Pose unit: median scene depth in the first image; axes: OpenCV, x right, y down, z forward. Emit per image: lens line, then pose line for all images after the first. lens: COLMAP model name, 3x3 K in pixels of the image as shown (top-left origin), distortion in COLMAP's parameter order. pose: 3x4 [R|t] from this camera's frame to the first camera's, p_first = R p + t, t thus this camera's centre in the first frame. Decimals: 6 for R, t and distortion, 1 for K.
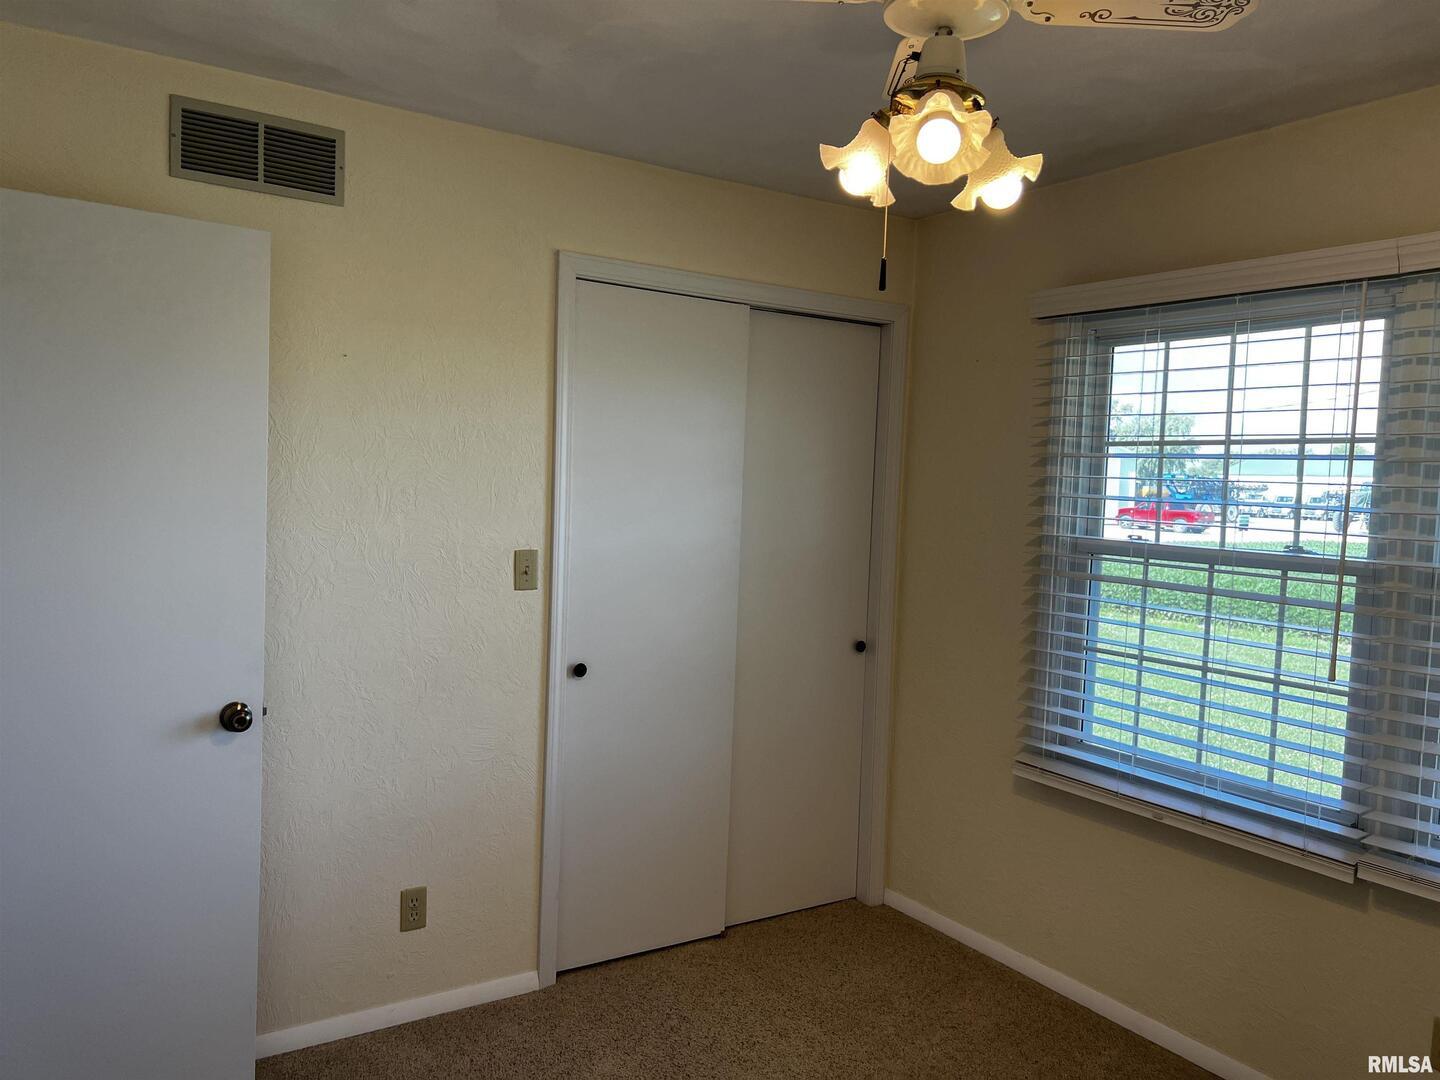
lens RADIAL K [[1070.2, 0, 720.0], [0, 1070.2, 540.0], [0, 0, 1]] dist [0.000143, -0.000255]
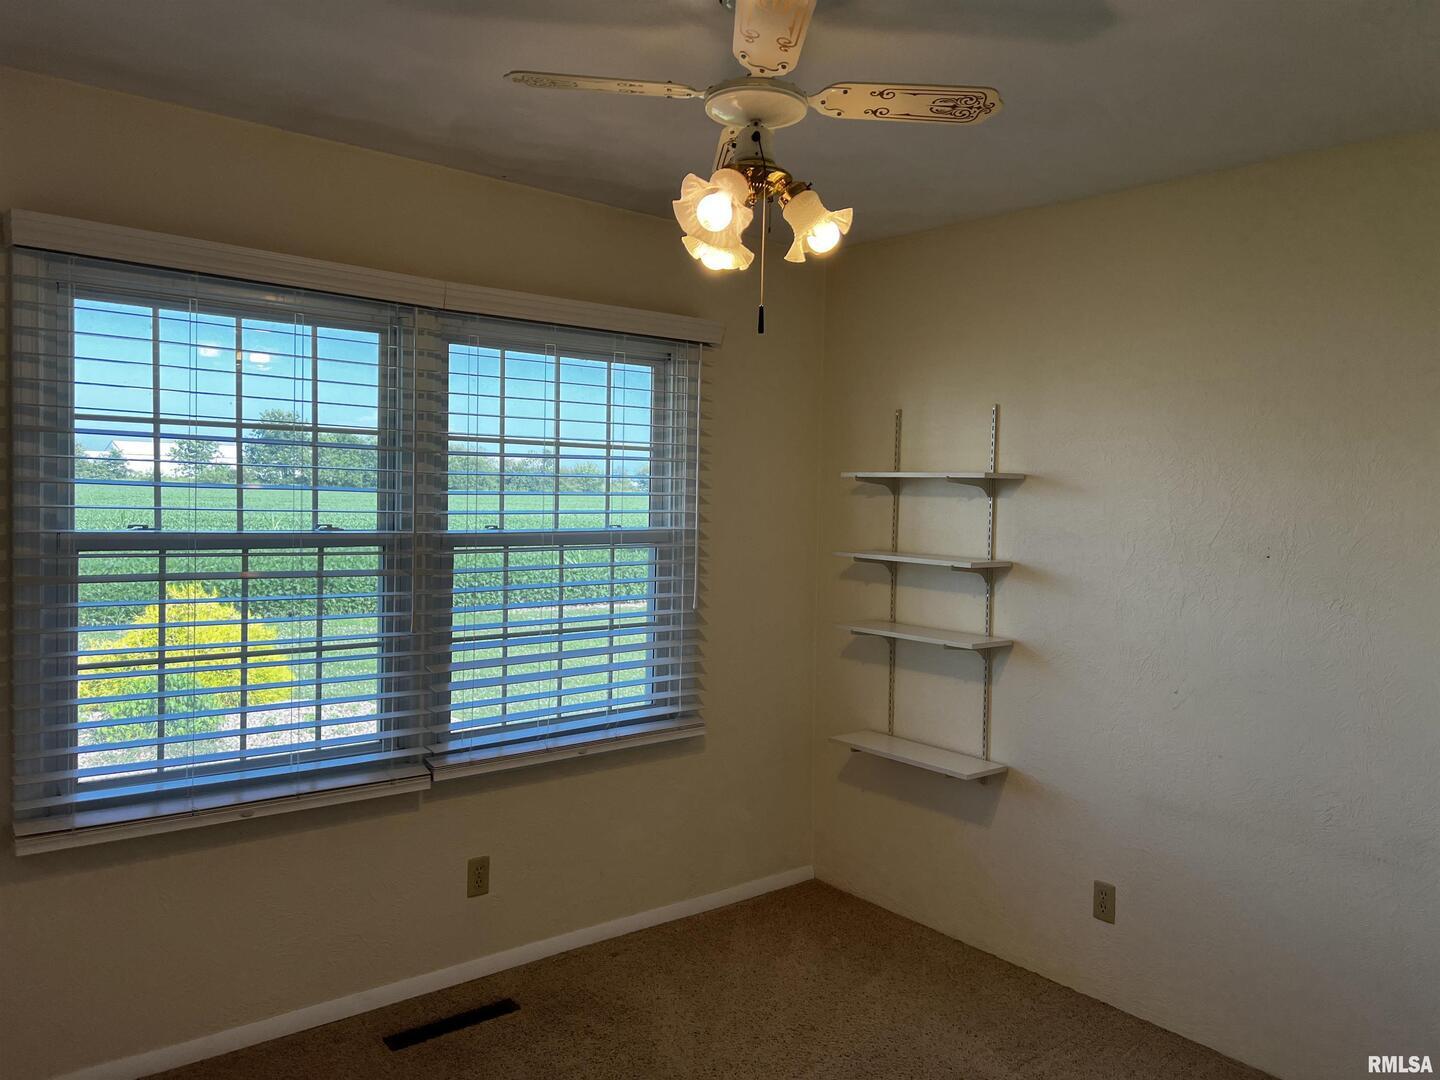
lens RADIAL K [[844.1, 0, 792.7], [0, 844.1, 521.0], [0, 0, 1]] dist [0.002015, 0.000539]
pose [[-0.027919, -0.067033, 0.997360, -0.329634], [0.028129, 0.997301, 0.067817, -0.040914], [-0.999214, 0.029948, -0.025958, 0.498955]]
